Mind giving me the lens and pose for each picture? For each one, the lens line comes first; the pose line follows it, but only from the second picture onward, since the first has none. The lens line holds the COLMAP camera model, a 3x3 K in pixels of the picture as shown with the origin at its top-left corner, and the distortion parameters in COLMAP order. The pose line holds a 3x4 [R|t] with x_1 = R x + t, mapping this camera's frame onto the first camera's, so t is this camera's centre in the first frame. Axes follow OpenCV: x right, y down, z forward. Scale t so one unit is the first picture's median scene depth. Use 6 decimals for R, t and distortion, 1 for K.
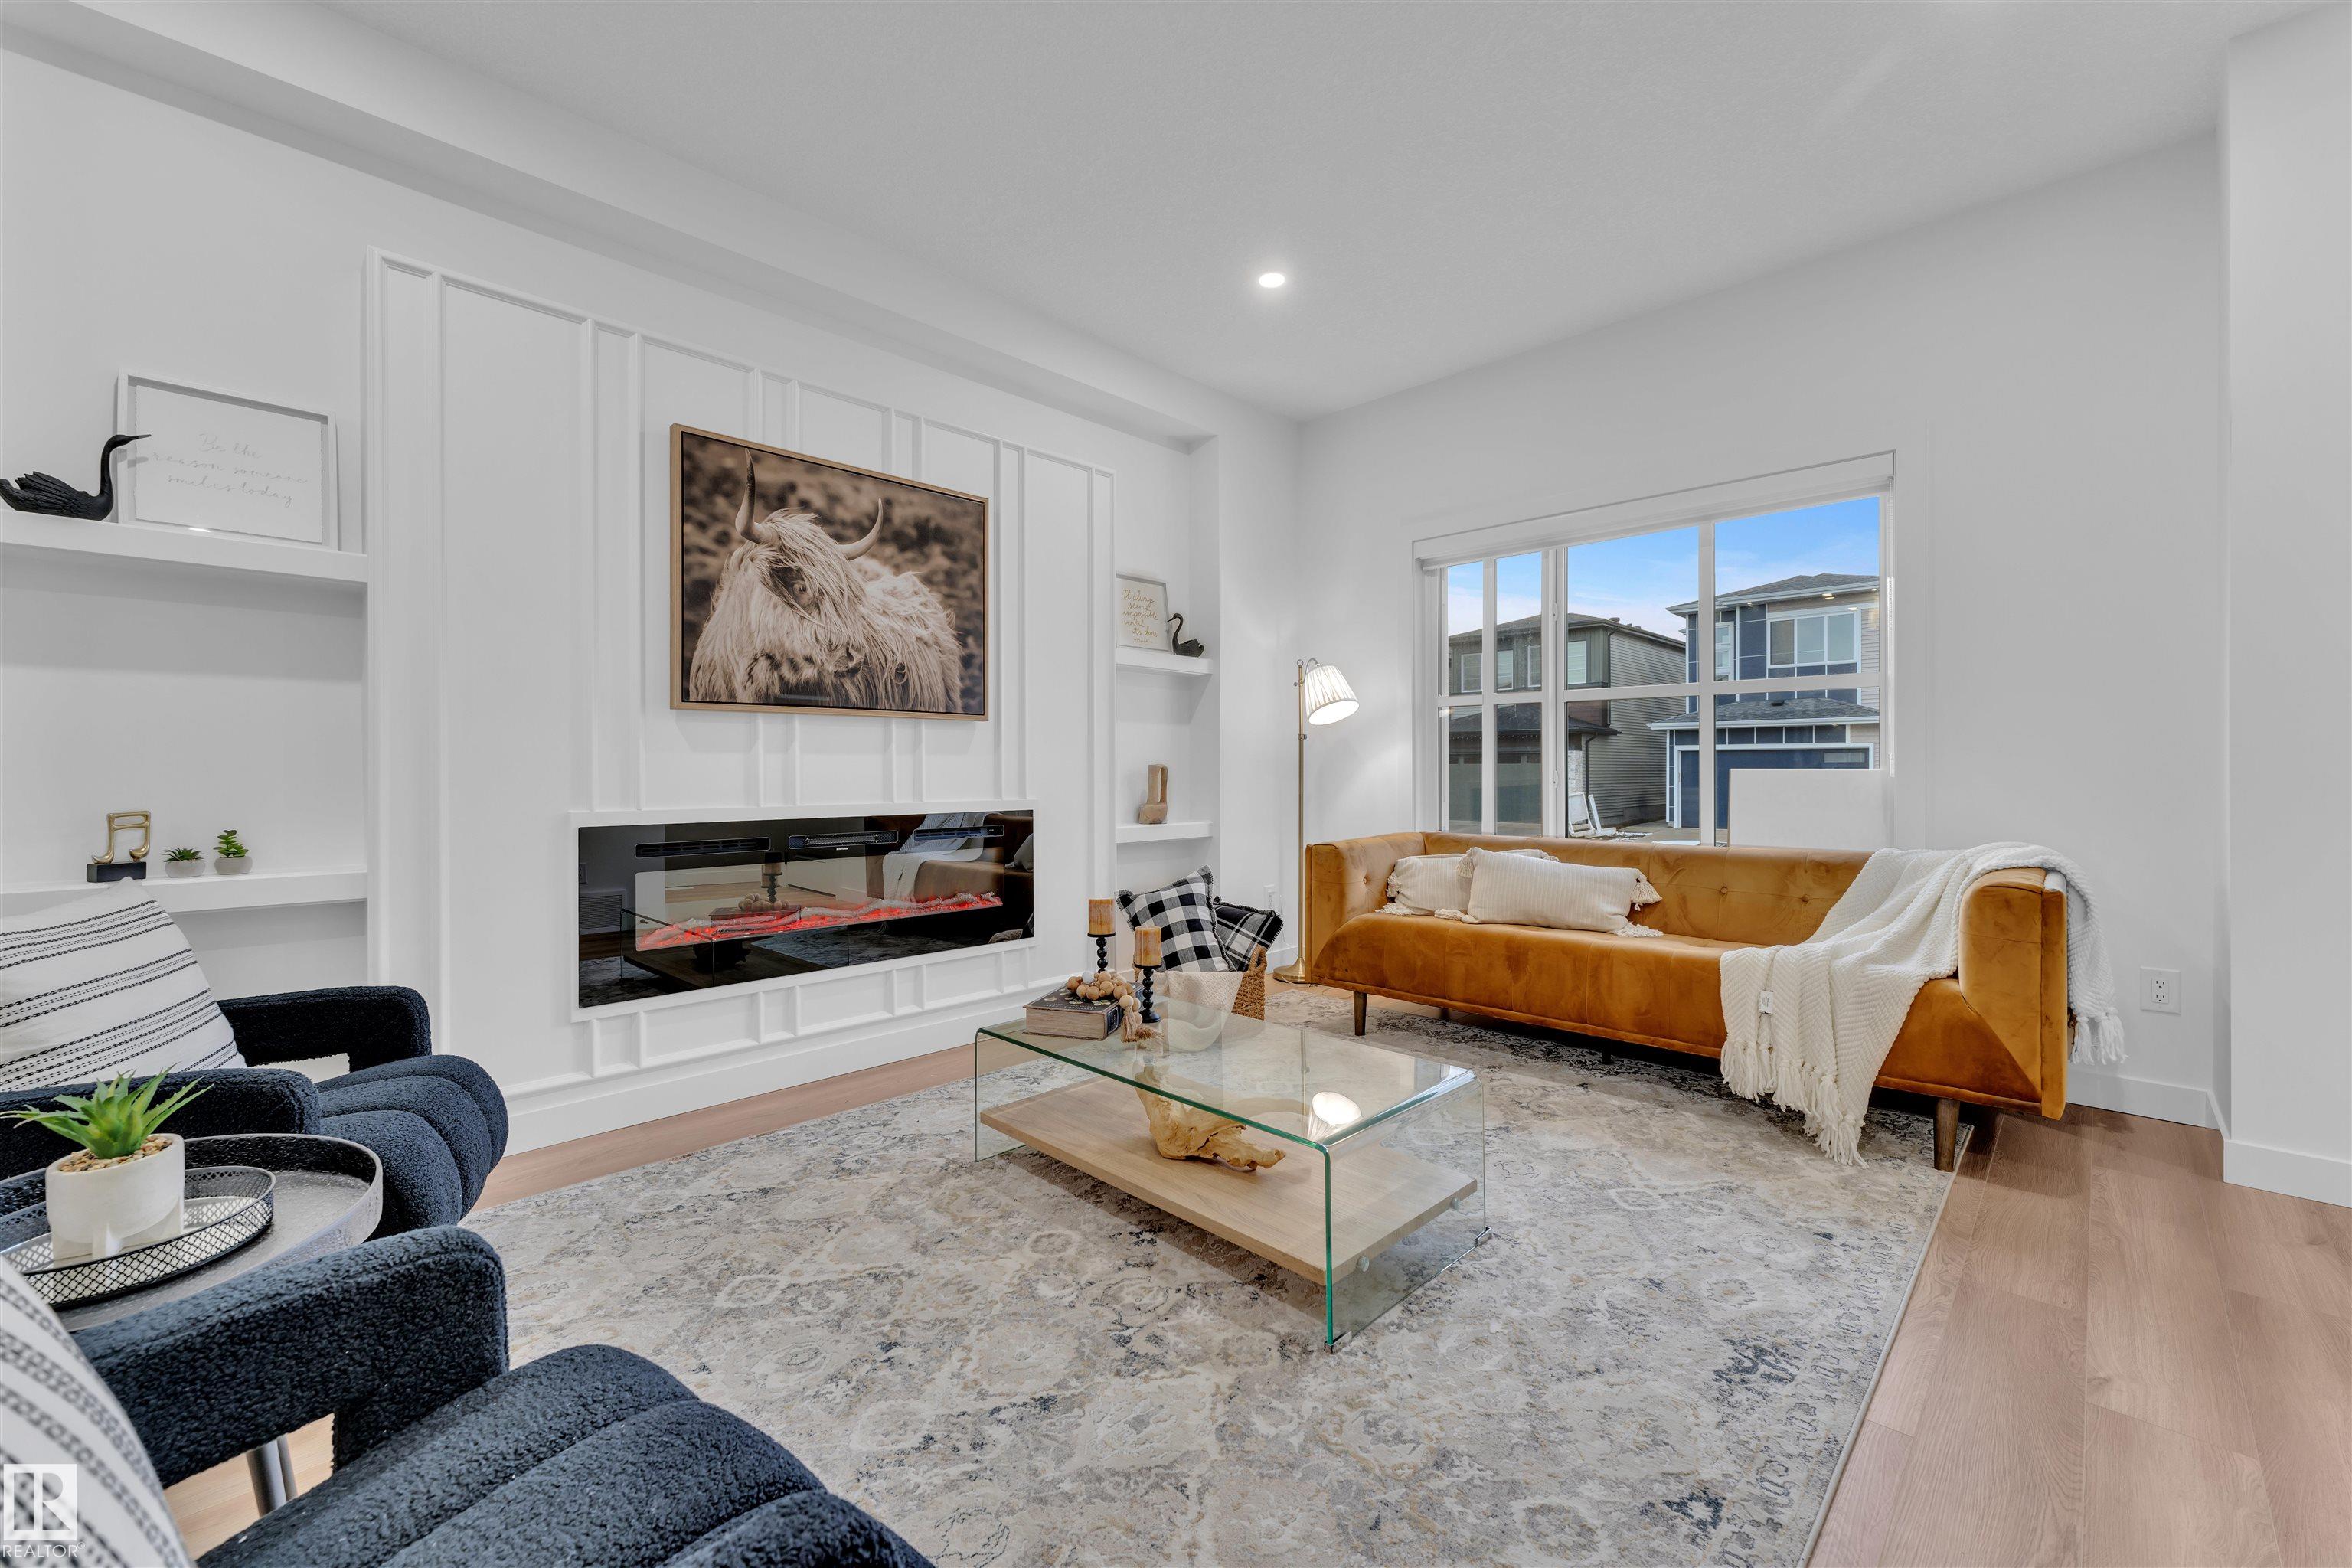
lens RADIAL K [[950.1, 0, 1173.4], [0, 950.1, 775.1], [0, 0, 1]] dist [0.000558, 0.000039]
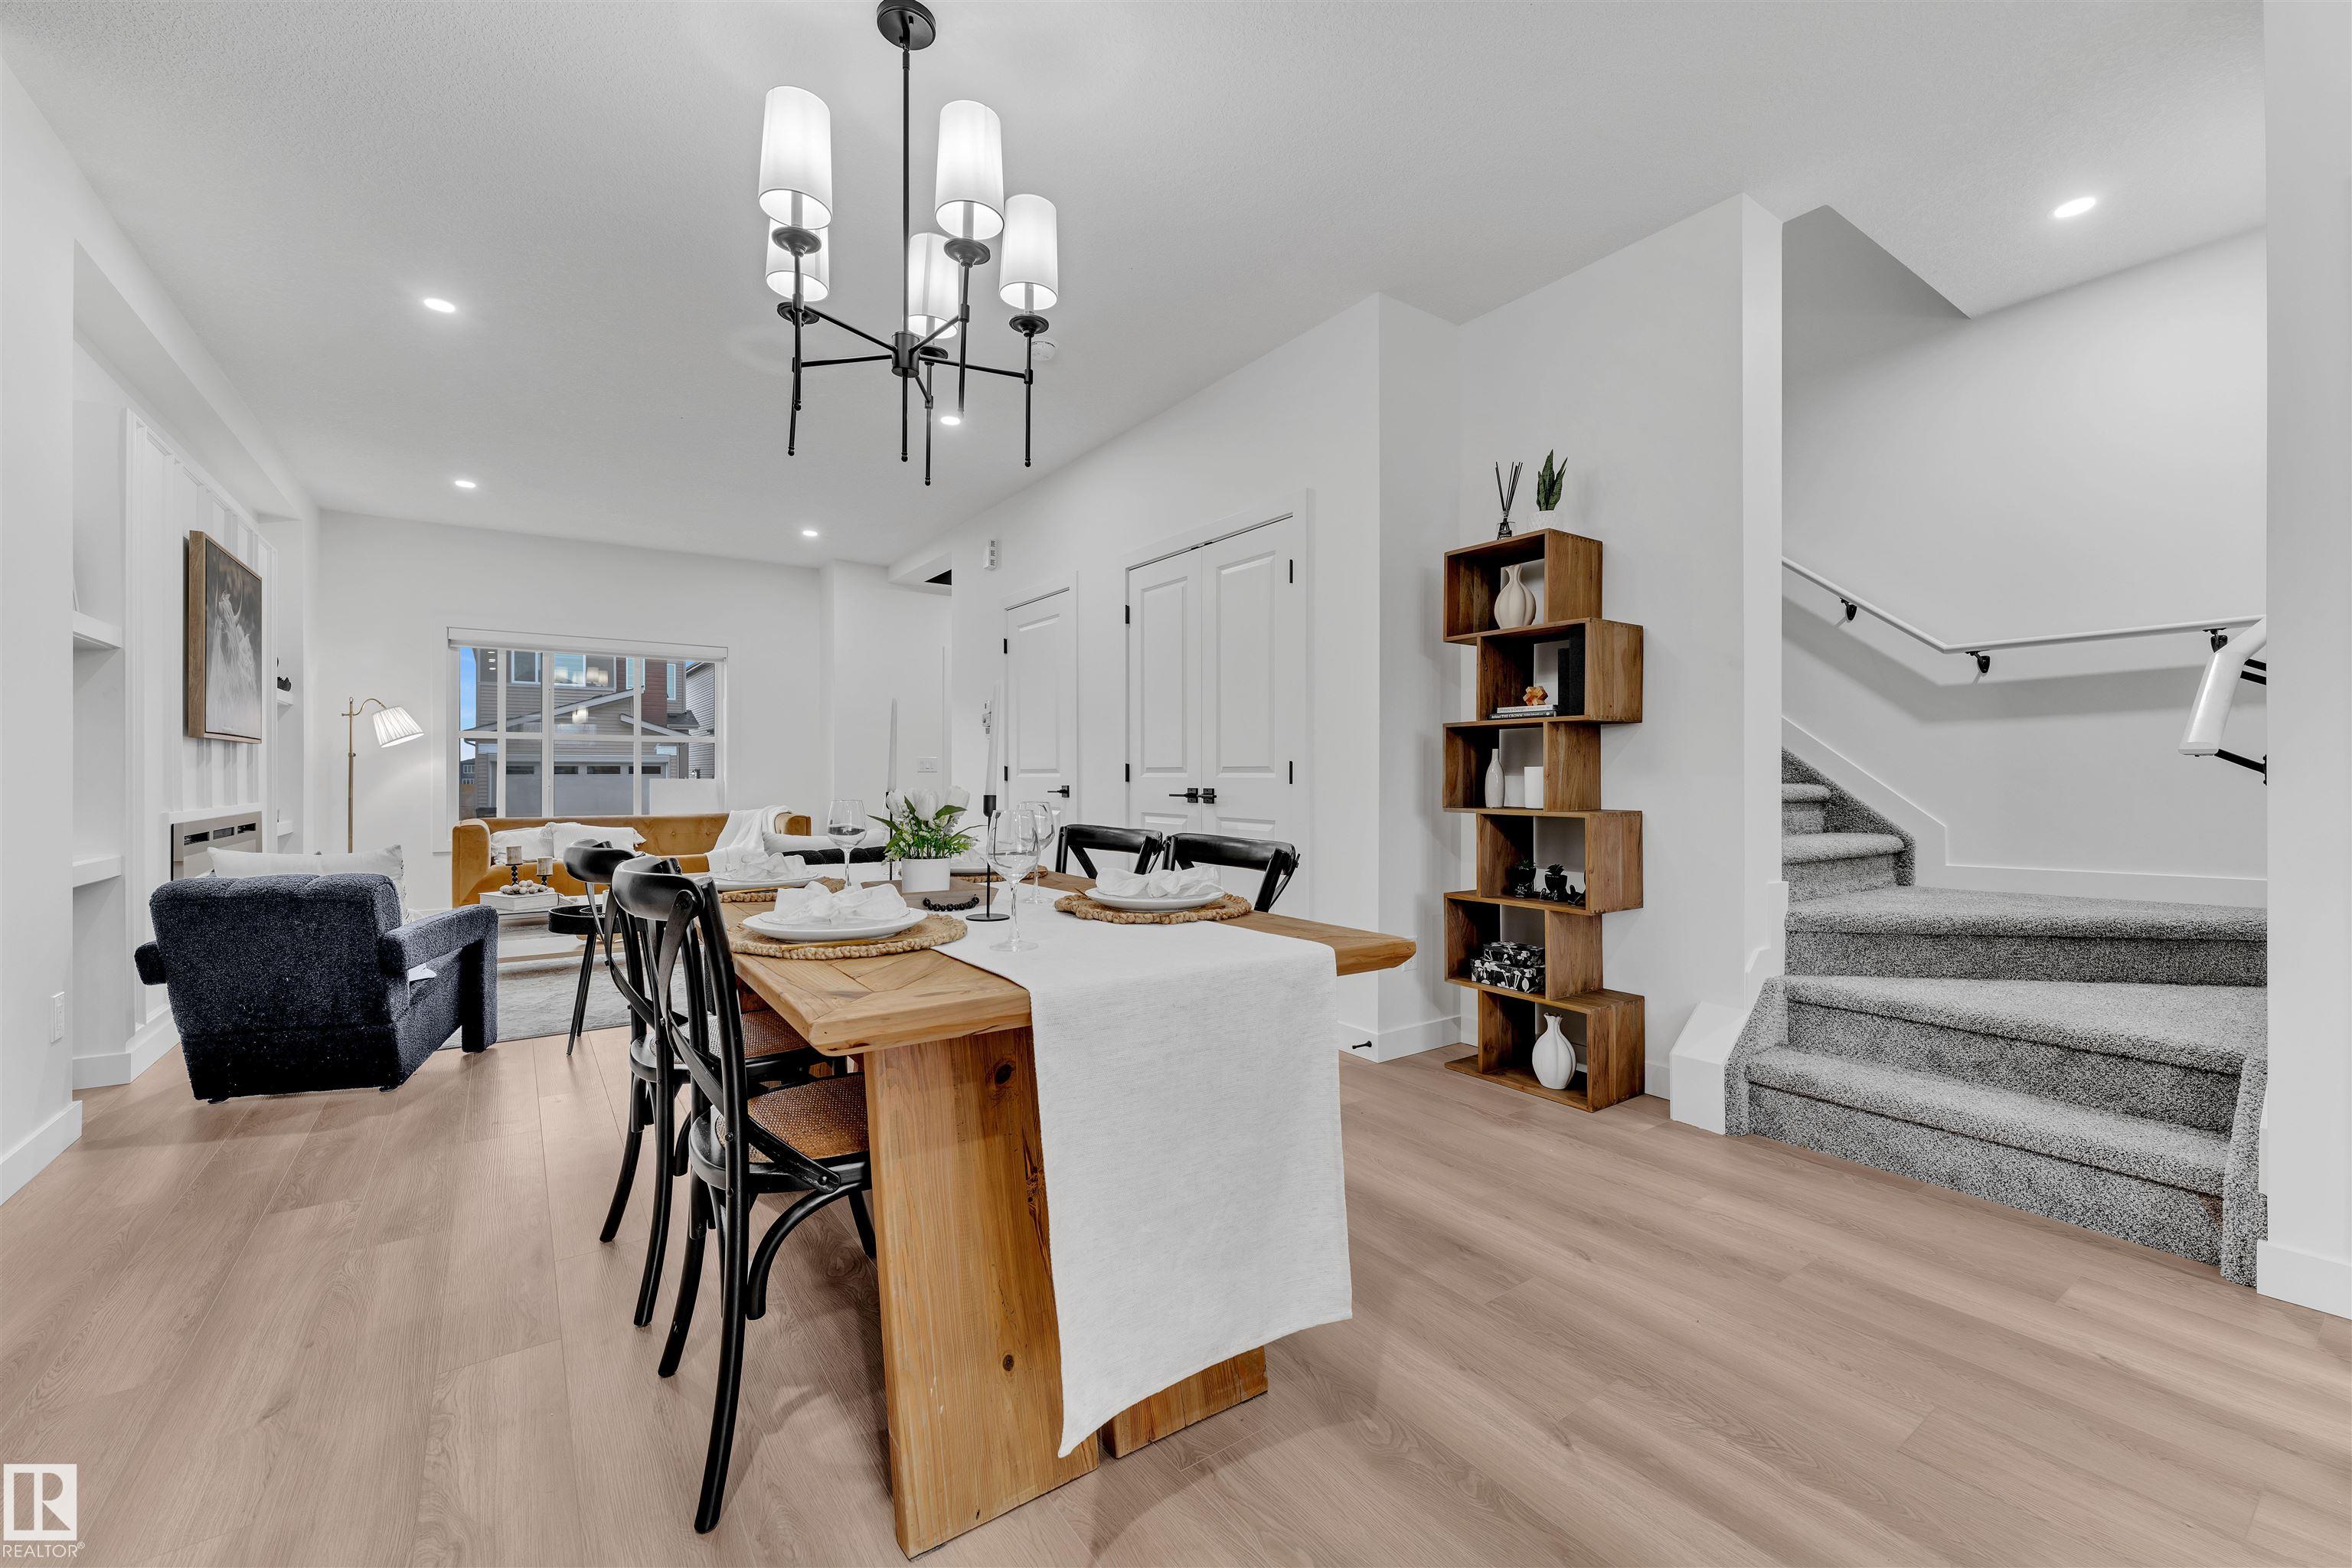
lens RADIAL K [[950.1, 0, 1173.9], [0, 950.1, 780.7], [0, 0, 1]] dist [0.000558, 0.000039]
pose [[0.179297, 0.000604, 0.983795, -1.070576], [0.002343, 0.999997, -0.001041, 0.000697], [-0.983792, 0.002492, 0.179295, -0.429394]]
